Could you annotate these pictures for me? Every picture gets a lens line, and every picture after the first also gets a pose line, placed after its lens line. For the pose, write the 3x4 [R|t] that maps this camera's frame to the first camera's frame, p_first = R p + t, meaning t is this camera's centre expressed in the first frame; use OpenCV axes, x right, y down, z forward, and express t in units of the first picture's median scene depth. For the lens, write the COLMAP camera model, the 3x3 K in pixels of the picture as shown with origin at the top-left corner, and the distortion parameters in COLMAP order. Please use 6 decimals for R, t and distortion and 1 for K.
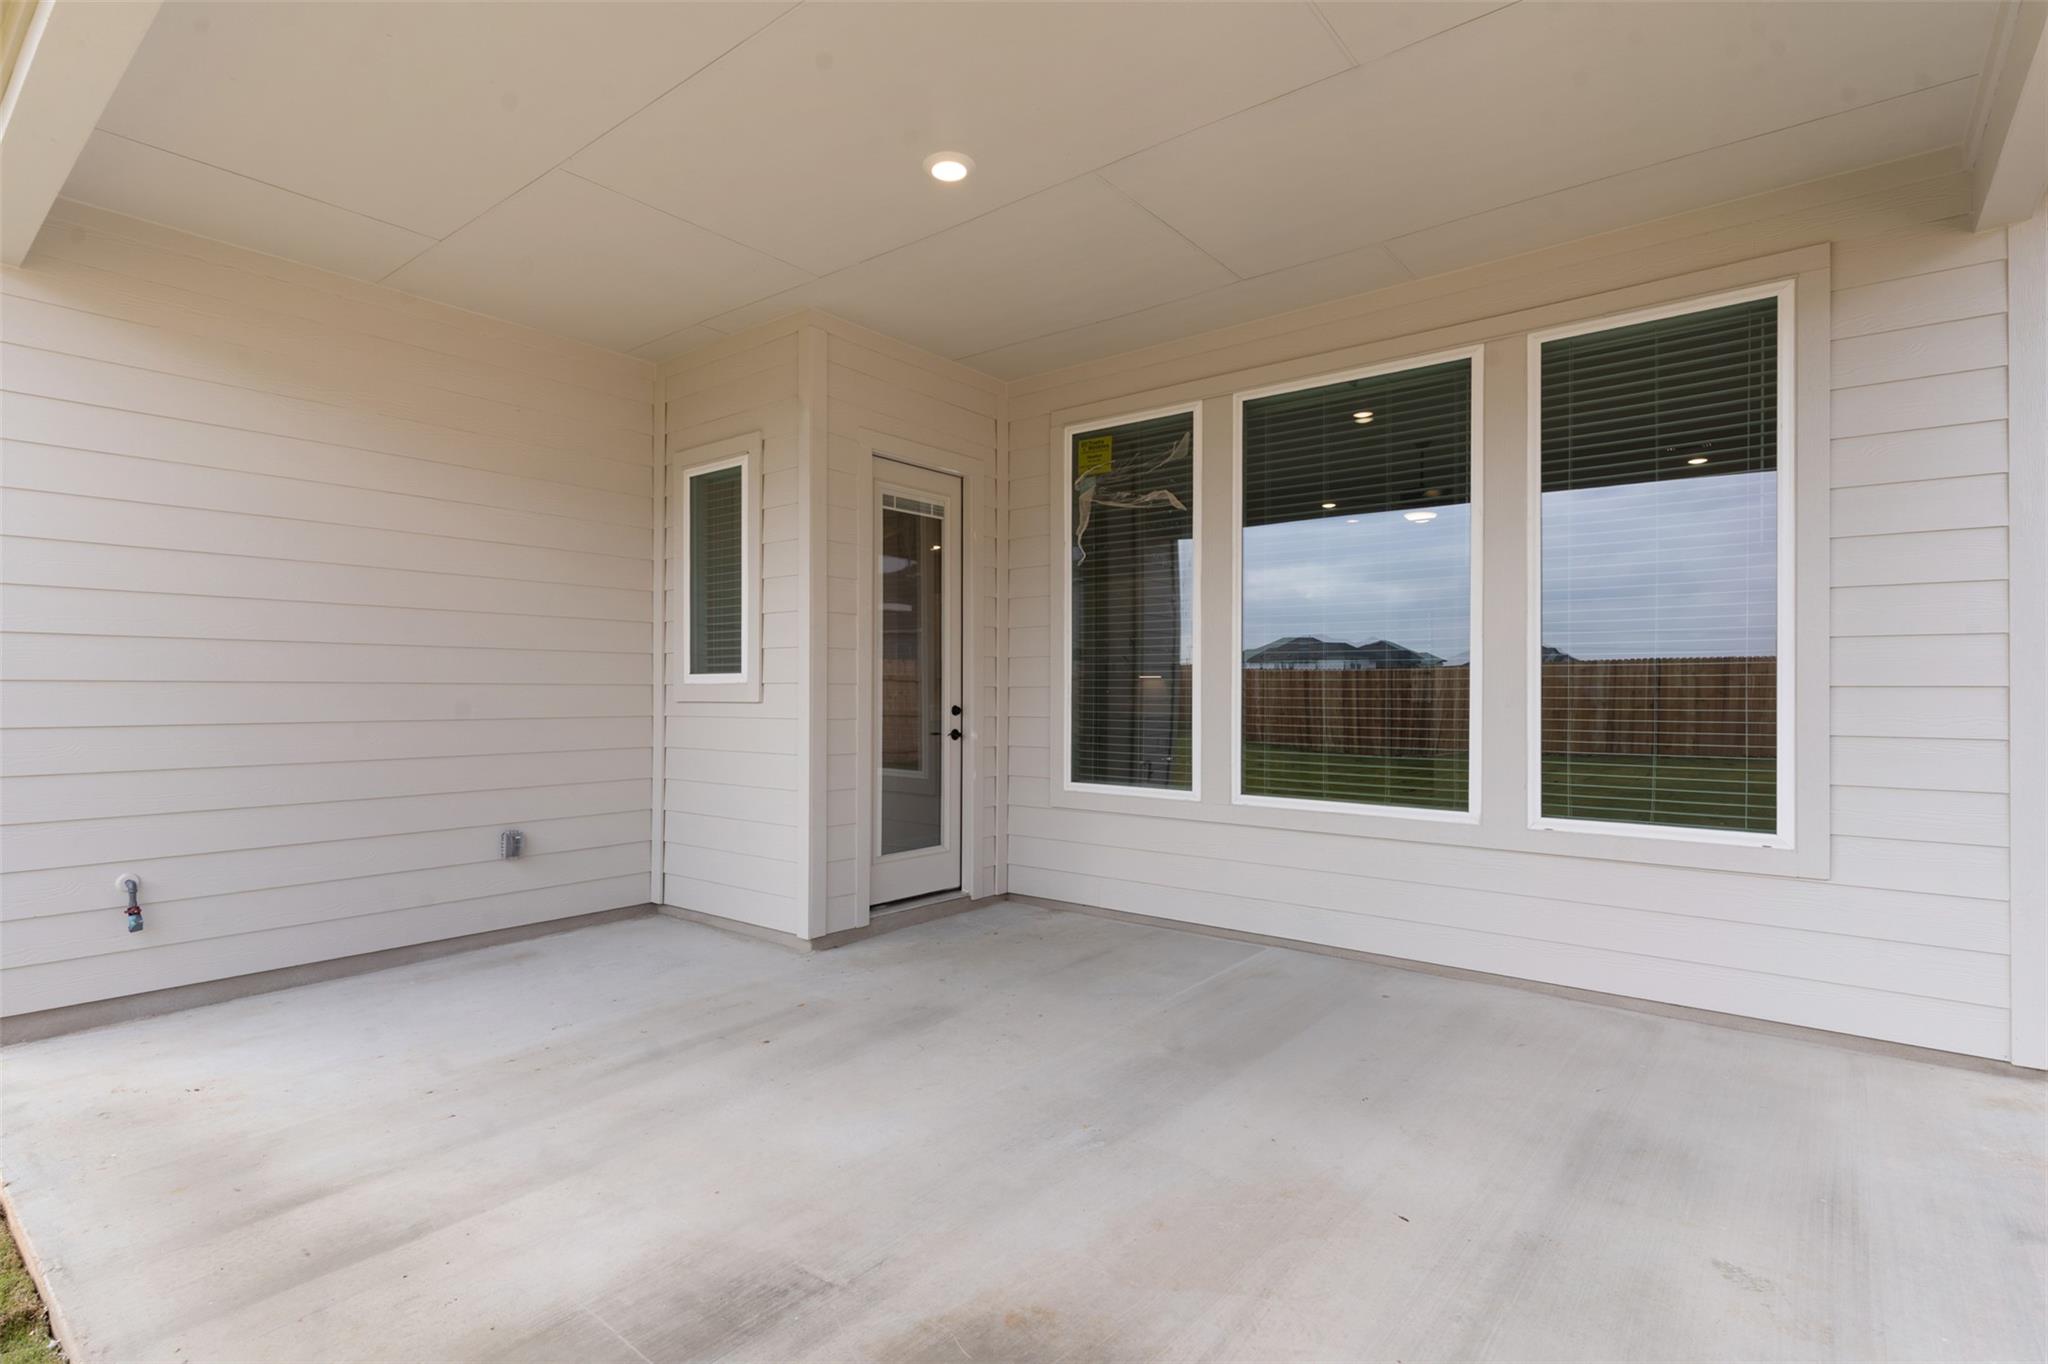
lens RADIAL K [[991.2, 0, 1026.1], [0, 991.2, 687.5], [0, 0, 1]] dist [0.004623, 0.000069]
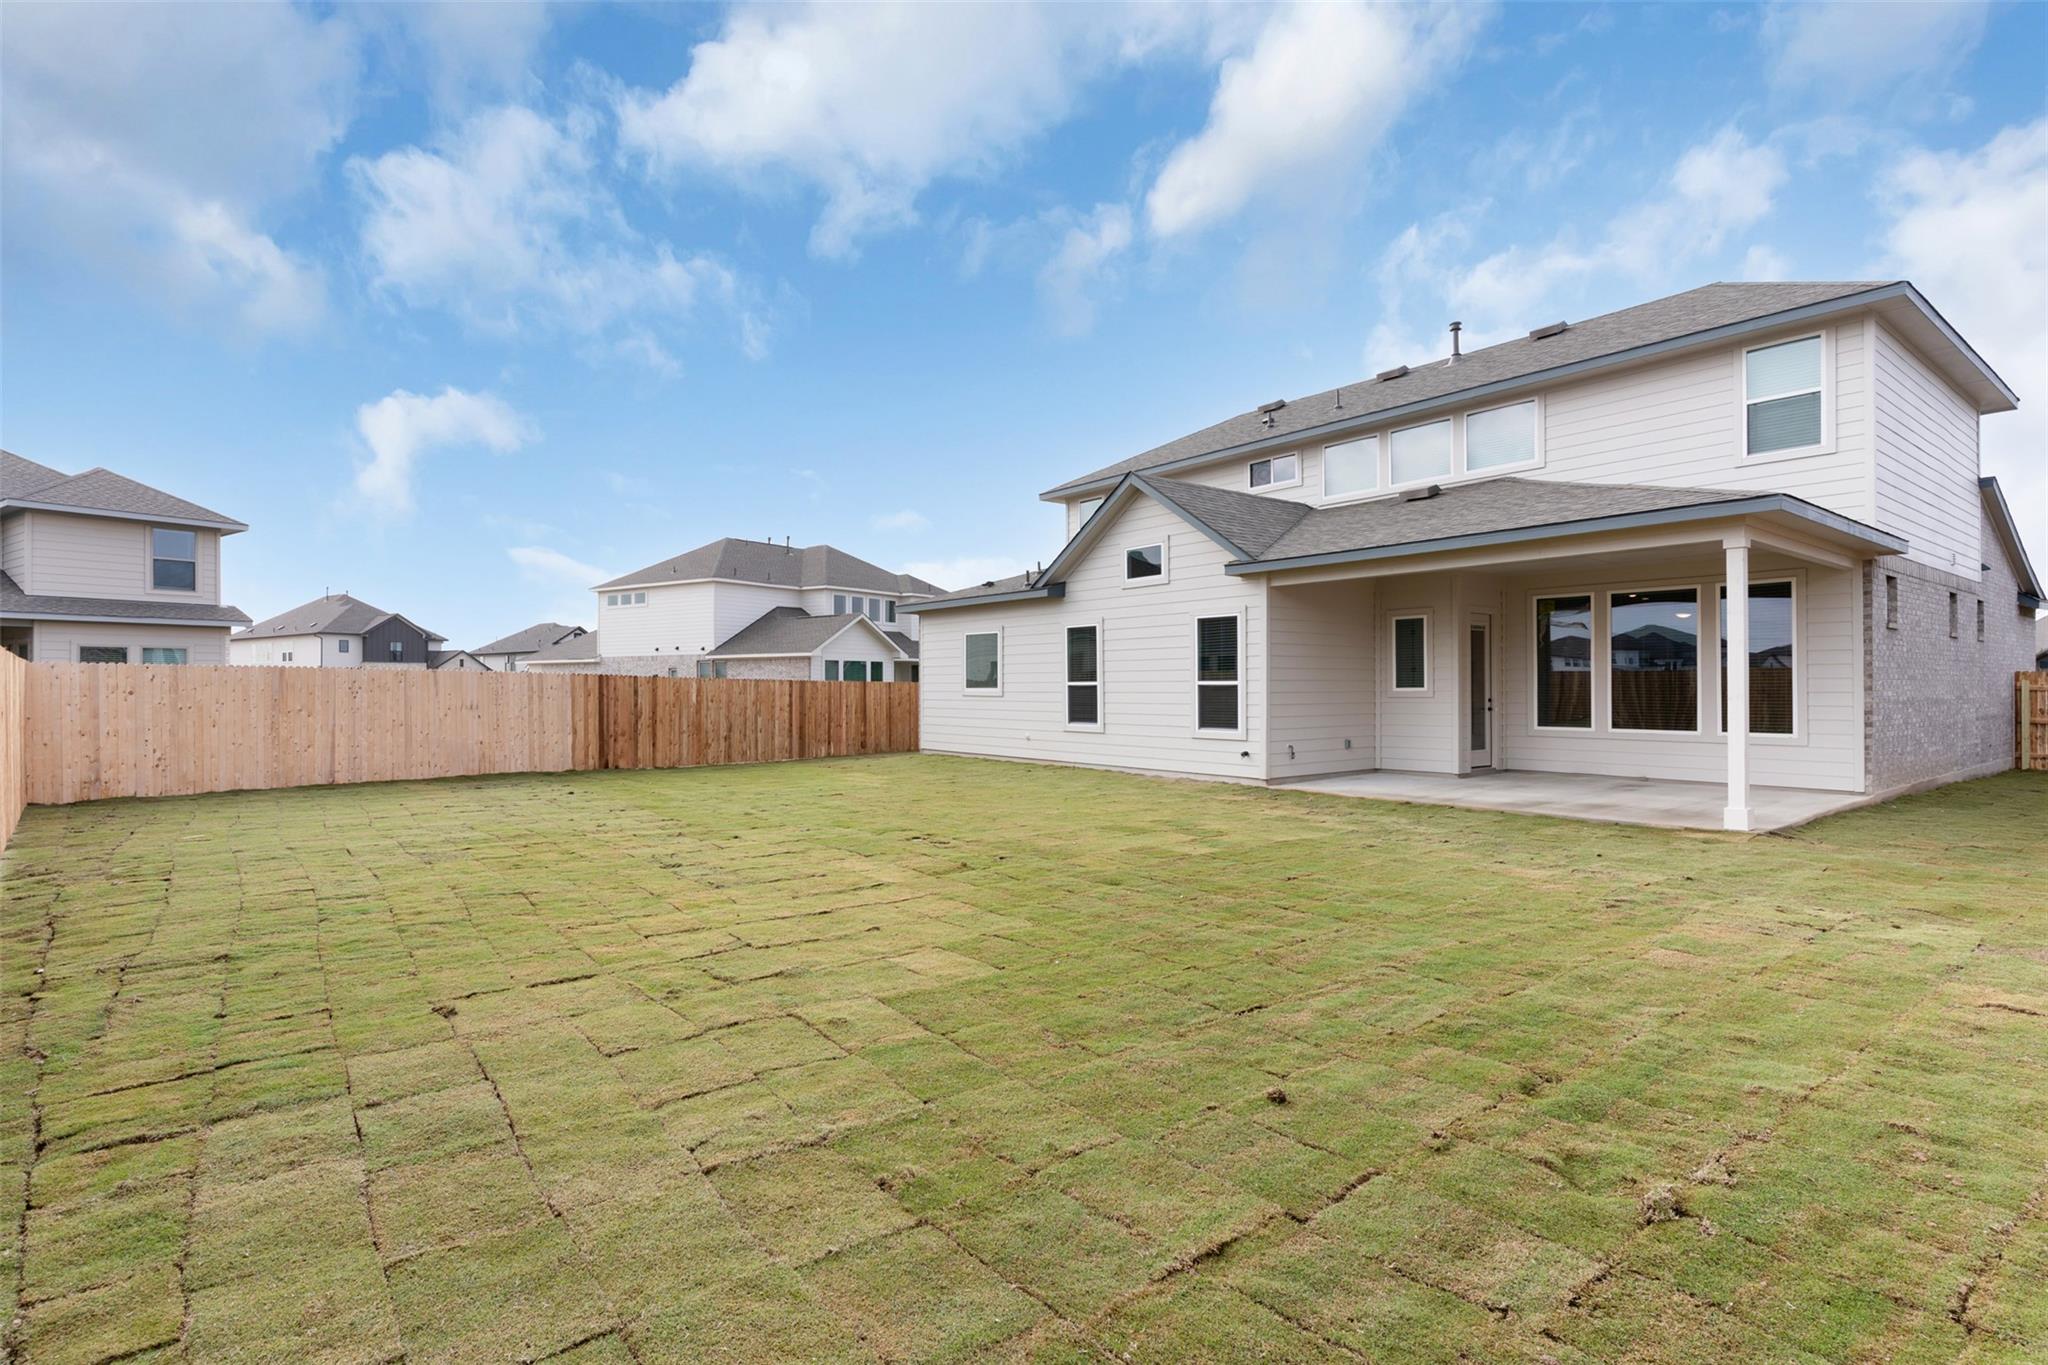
lens RADIAL K [[991.2, 0, 1021.6], [0, 991.2, 683.8], [0, 0, 1]] dist [0.004623, 0.000069]
pose [[0.974021, -0.007039, -0.226350, -0.746235], [0.007303, 0.999973, 0.000330, -0.034590], [0.226341, -0.001974, 0.974046, -2.056799]]
